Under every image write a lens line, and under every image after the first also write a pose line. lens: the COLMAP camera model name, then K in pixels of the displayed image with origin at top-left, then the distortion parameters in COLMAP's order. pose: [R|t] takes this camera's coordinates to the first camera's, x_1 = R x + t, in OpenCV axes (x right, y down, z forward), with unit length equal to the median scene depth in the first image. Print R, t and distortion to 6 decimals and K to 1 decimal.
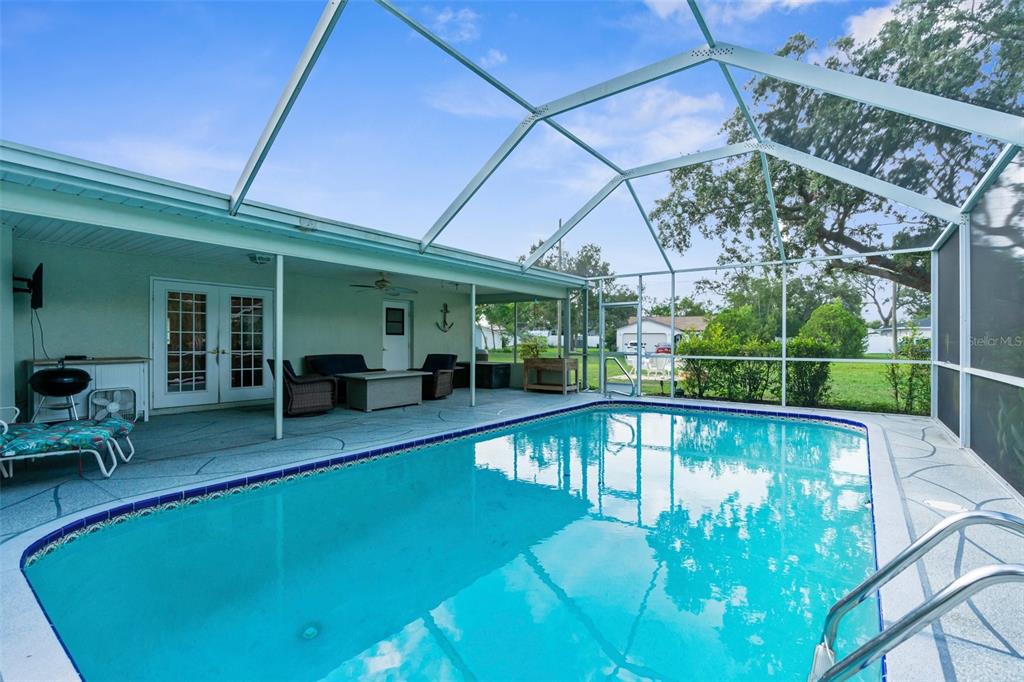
lens RADIAL K [[484.3, 0, 512.0], [0, 484.3, 341.0], [0, 0, 1]] dist [0.000099, -0.000223]
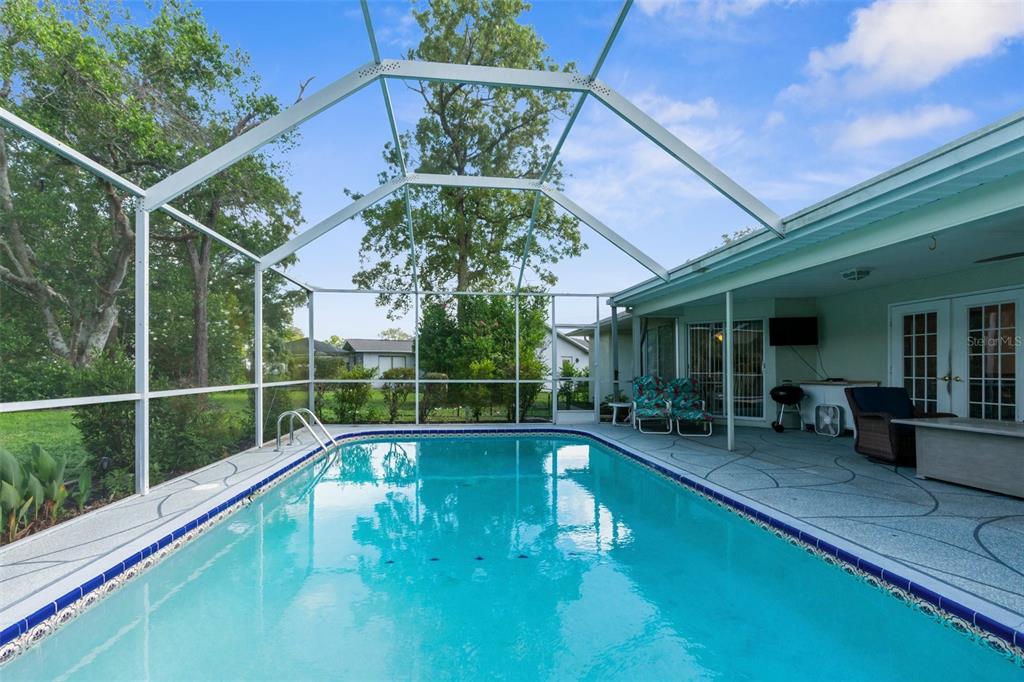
lens RADIAL K [[466.6, 0, 507.6], [0, 466.6, 371.5], [0, 0, 1]] dist [-0.001307, -0.000326]
pose [[-0.689352, -0.000720, -0.724426, 0.510072], [0.001359, 0.999996, -0.002287, 0.011473], [0.724425, -0.002561, -0.689349, 1.031014]]
